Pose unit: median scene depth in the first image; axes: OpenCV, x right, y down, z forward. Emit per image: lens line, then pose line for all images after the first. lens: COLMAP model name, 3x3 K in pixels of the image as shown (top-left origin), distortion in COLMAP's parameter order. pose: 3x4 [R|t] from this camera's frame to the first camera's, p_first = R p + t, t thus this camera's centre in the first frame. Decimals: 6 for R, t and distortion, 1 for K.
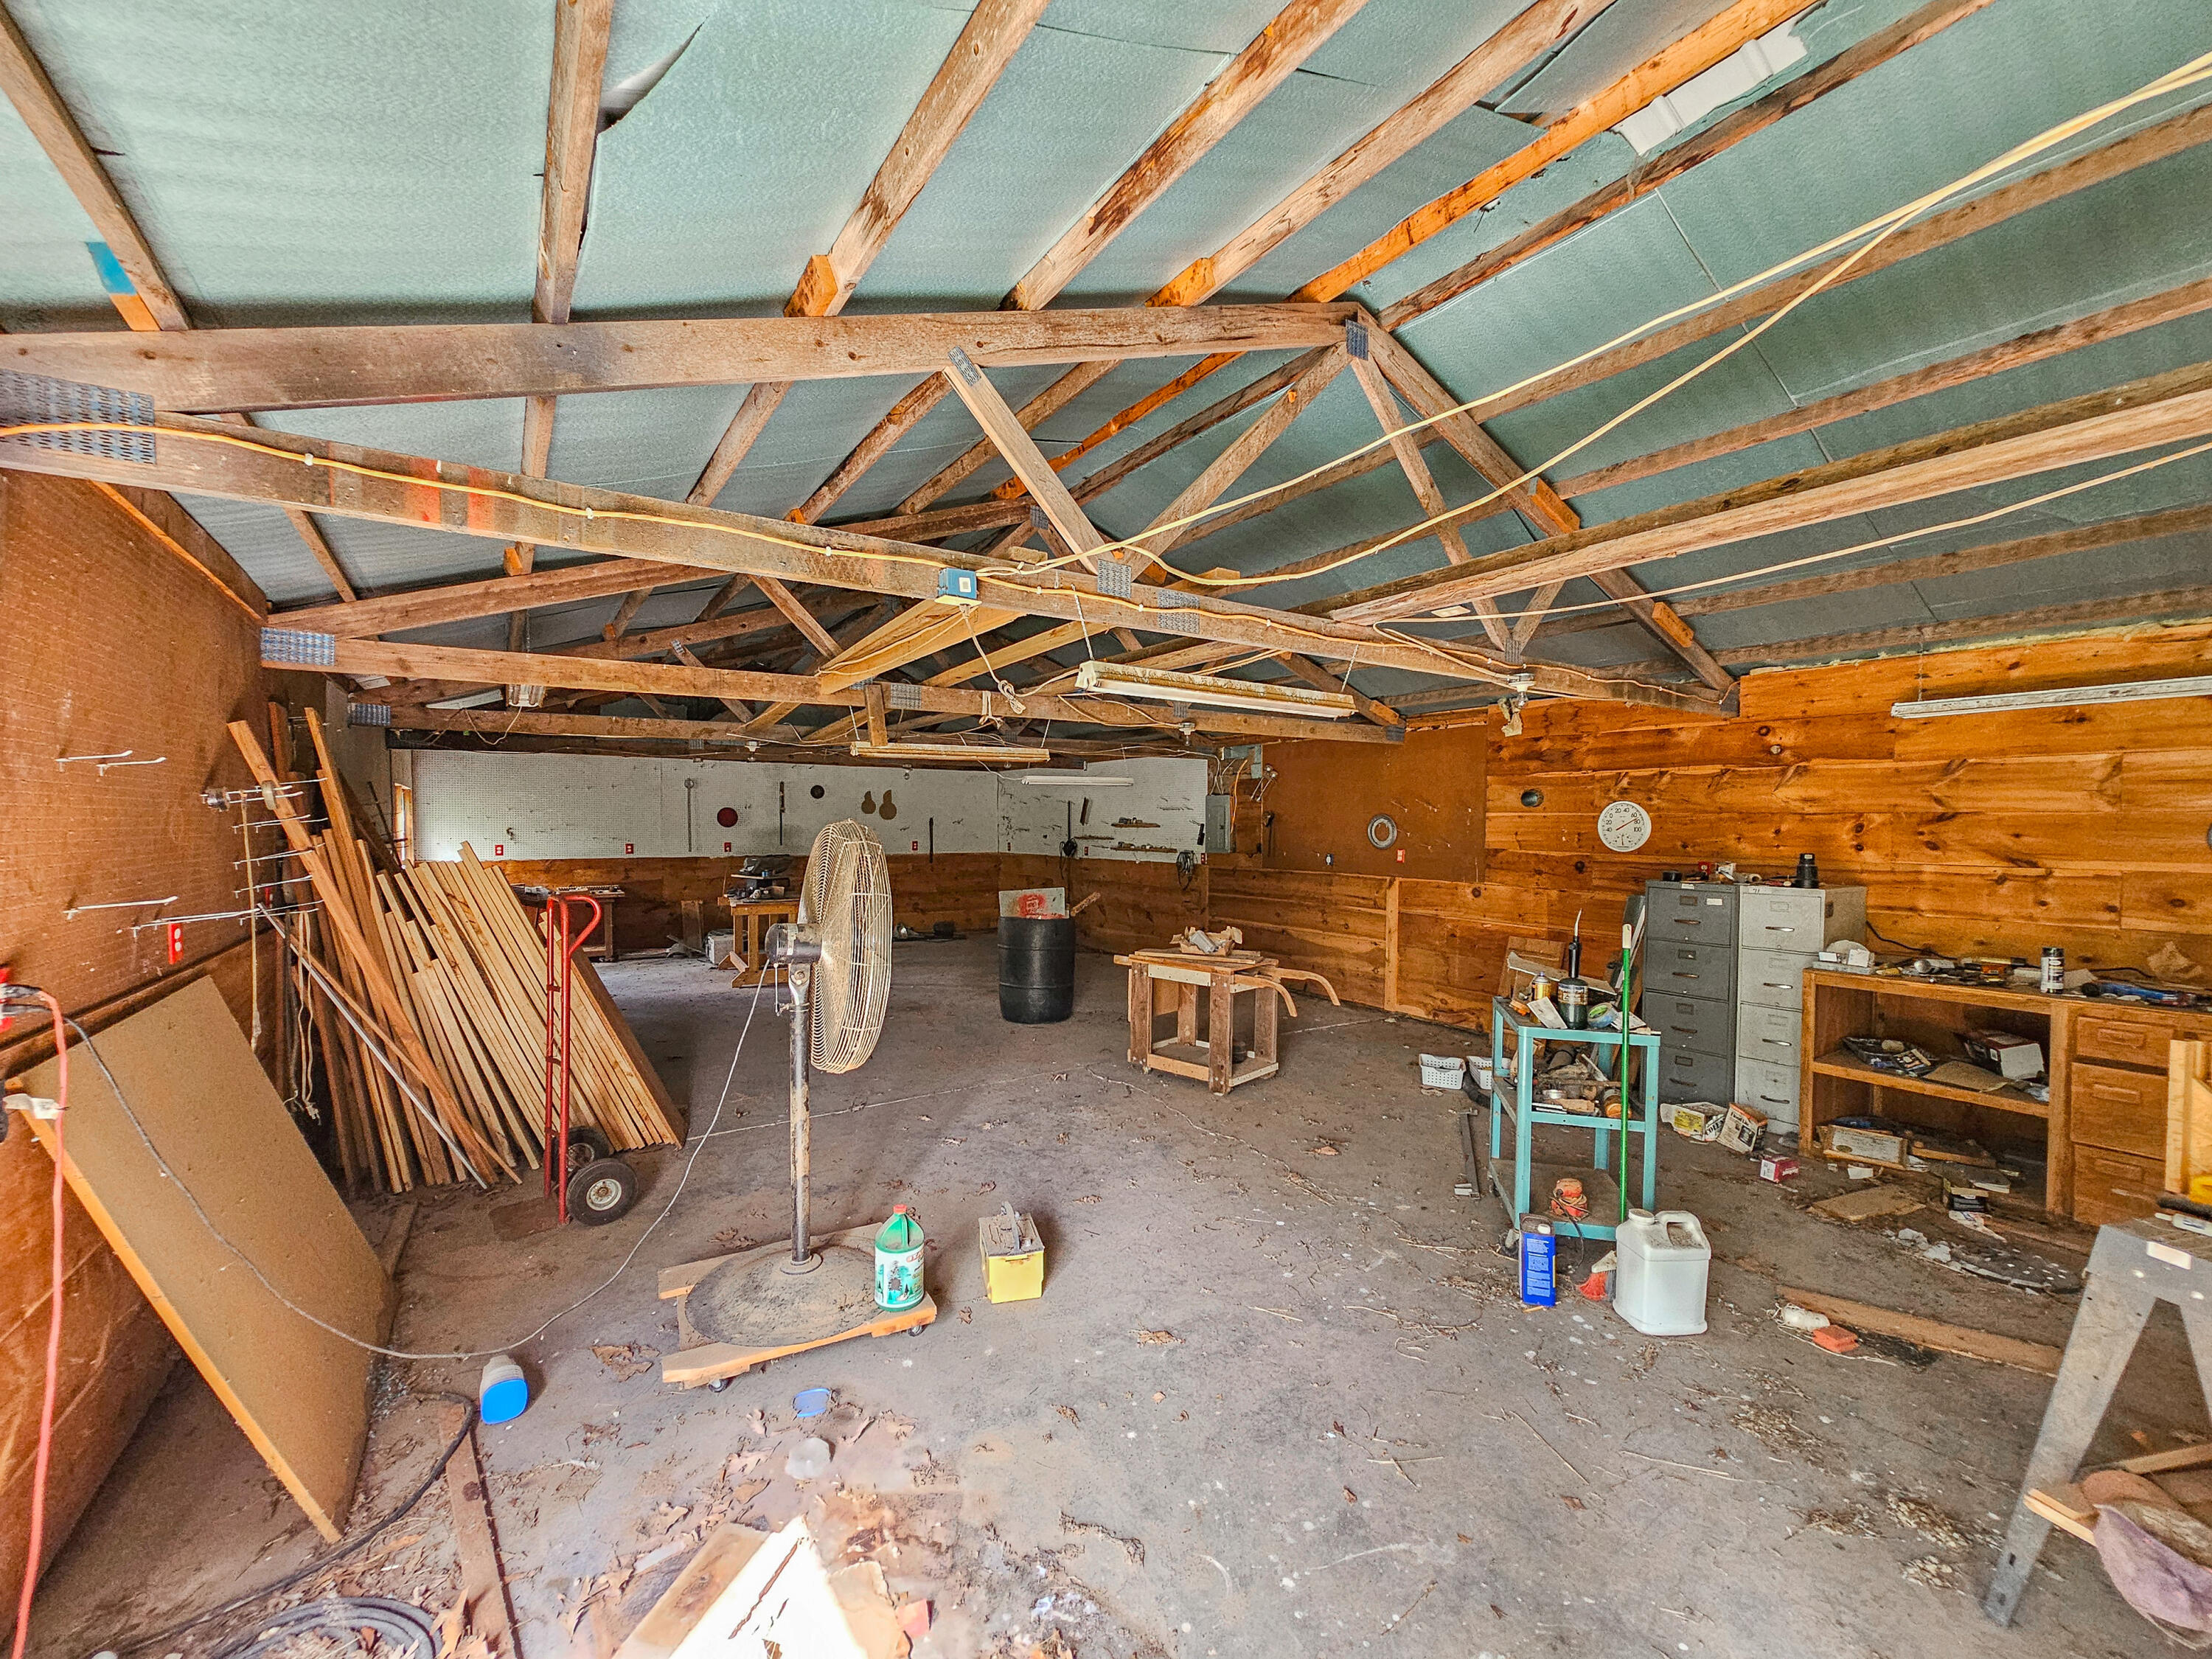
lens RADIAL K [[903.3, 0, 1084.9], [0, 903.3, 839.0], [0, 0, 1]] dist [-0.000513, 0.000357]
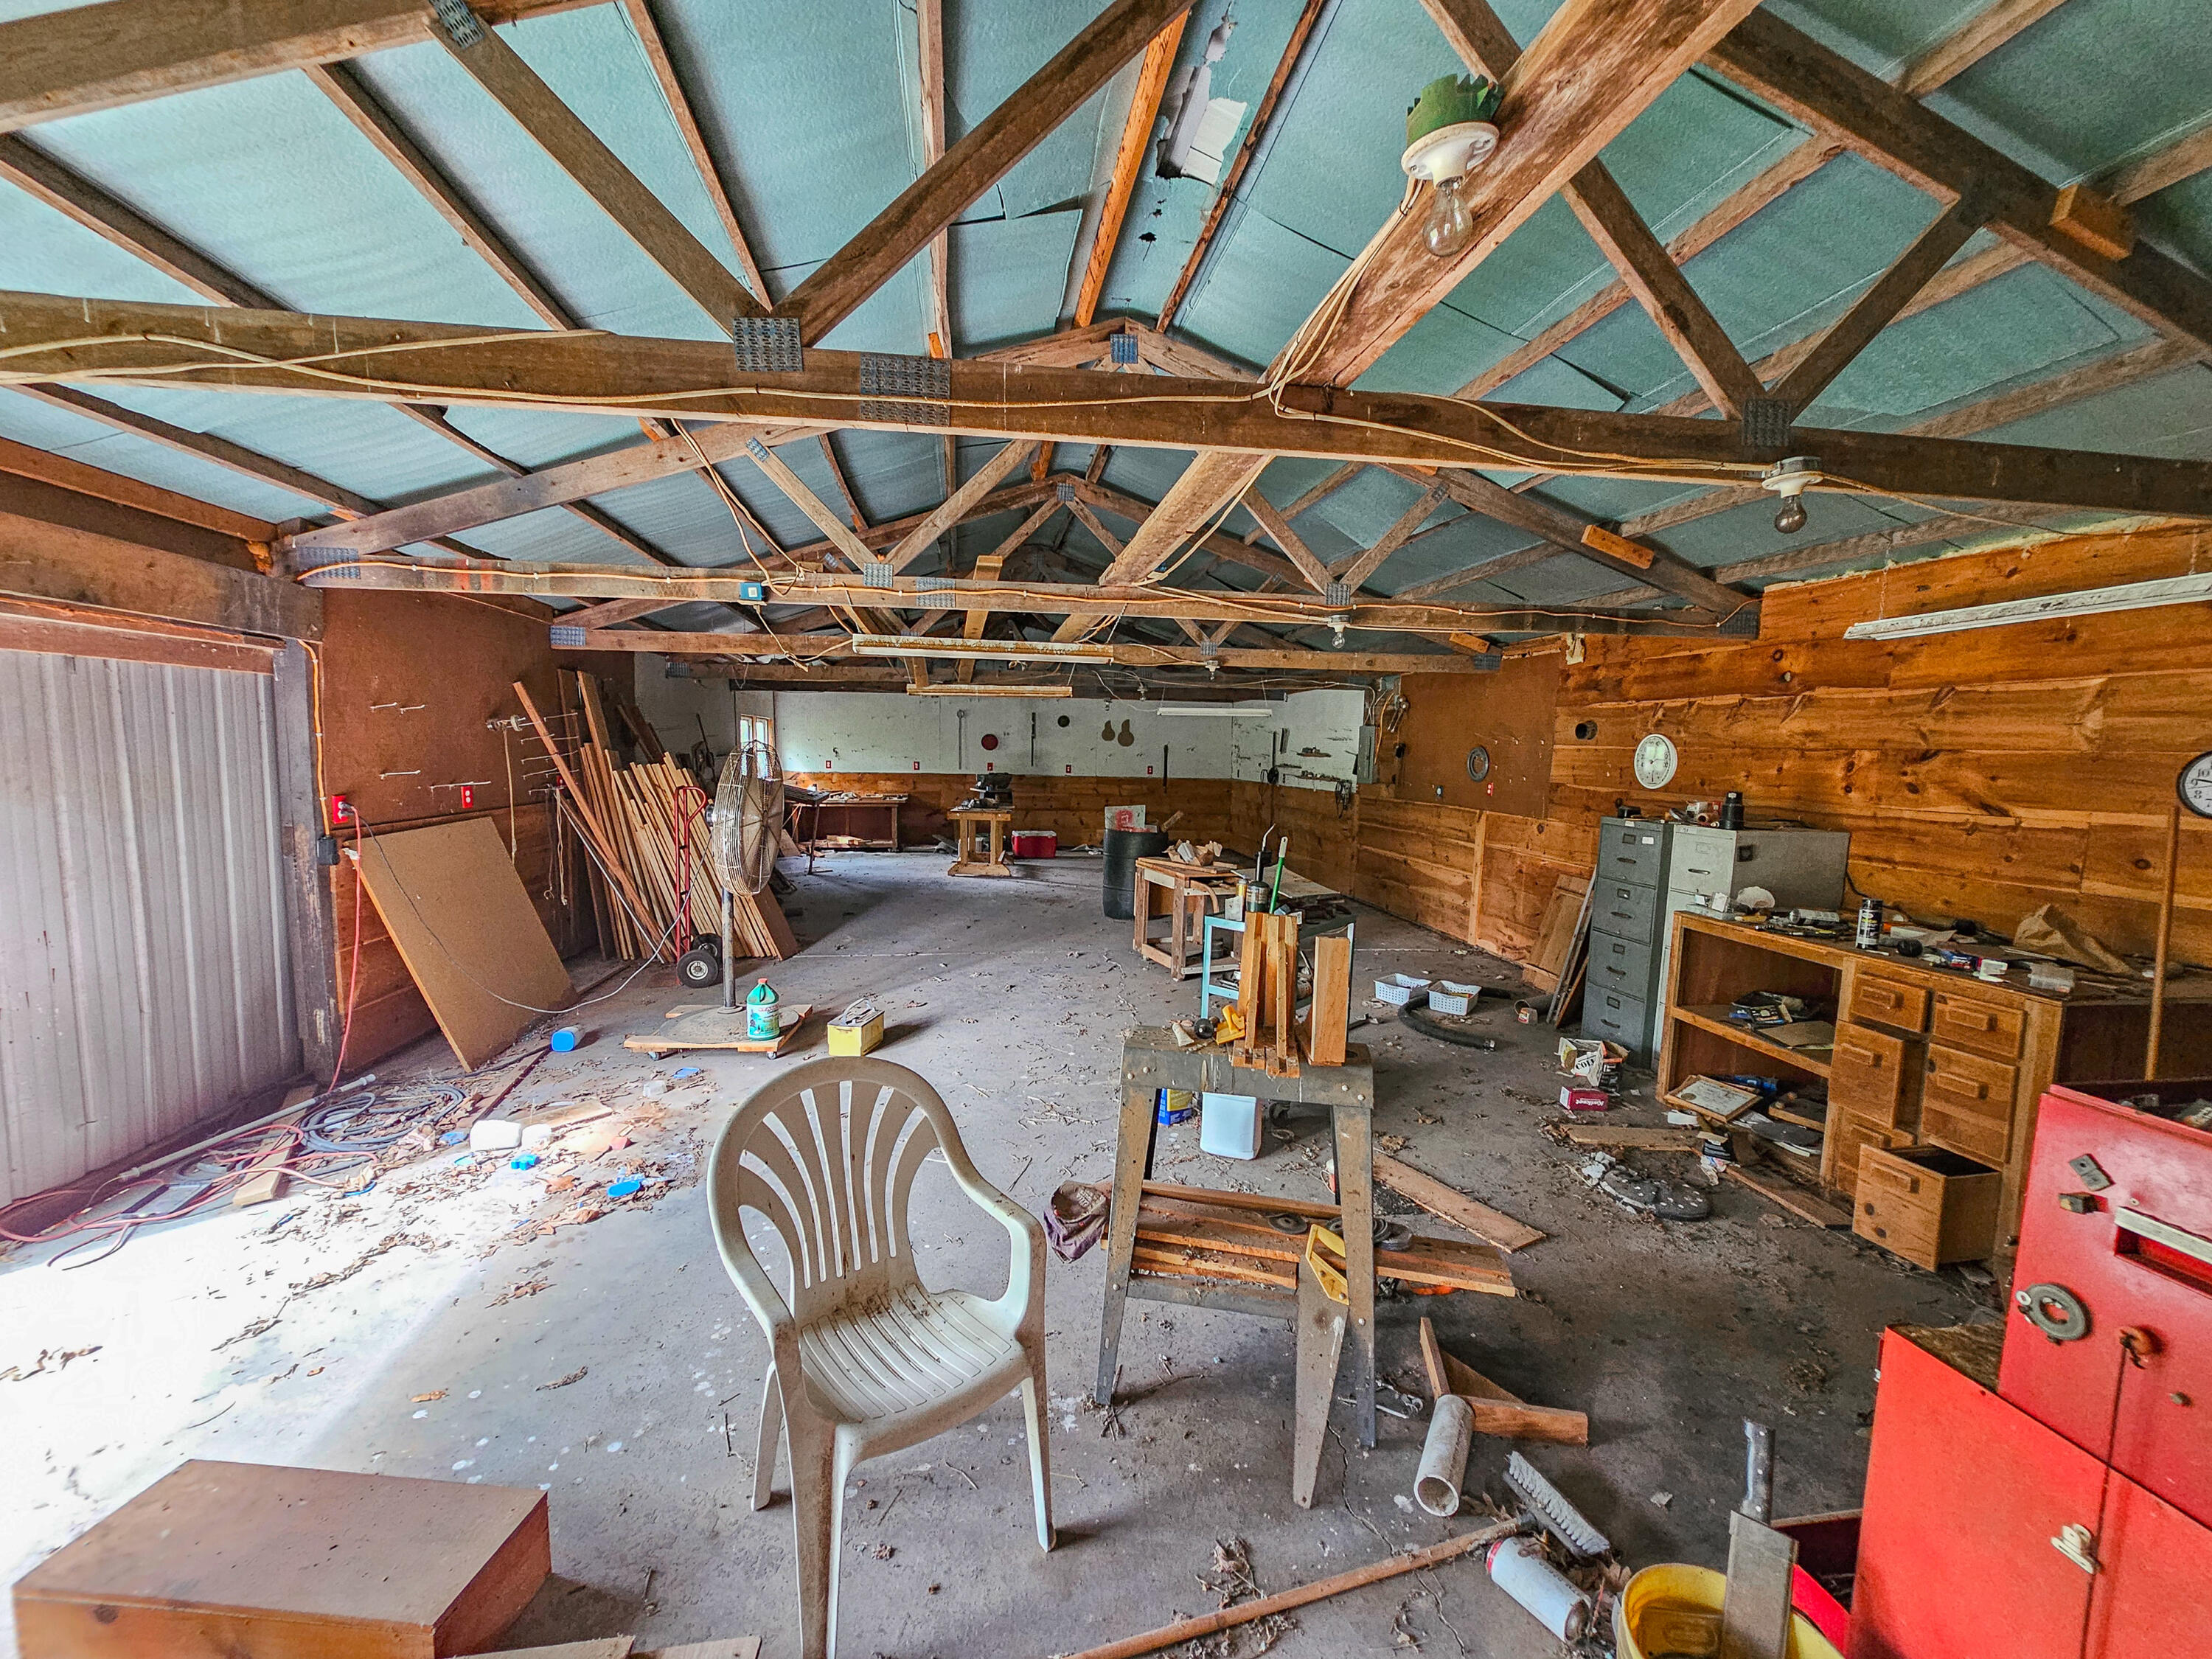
lens RADIAL K [[903.3, 0, 1084.9], [0, 903.3, 839.0], [0, 0, 1]] dist [-0.000513, 0.000357]
pose [[0.902776, 0.058342, -0.426137, 0.543165], [-0.025061, 0.996210, 0.083297, 0.003355], [0.429381, -0.064519, 0.900816, -0.107558]]
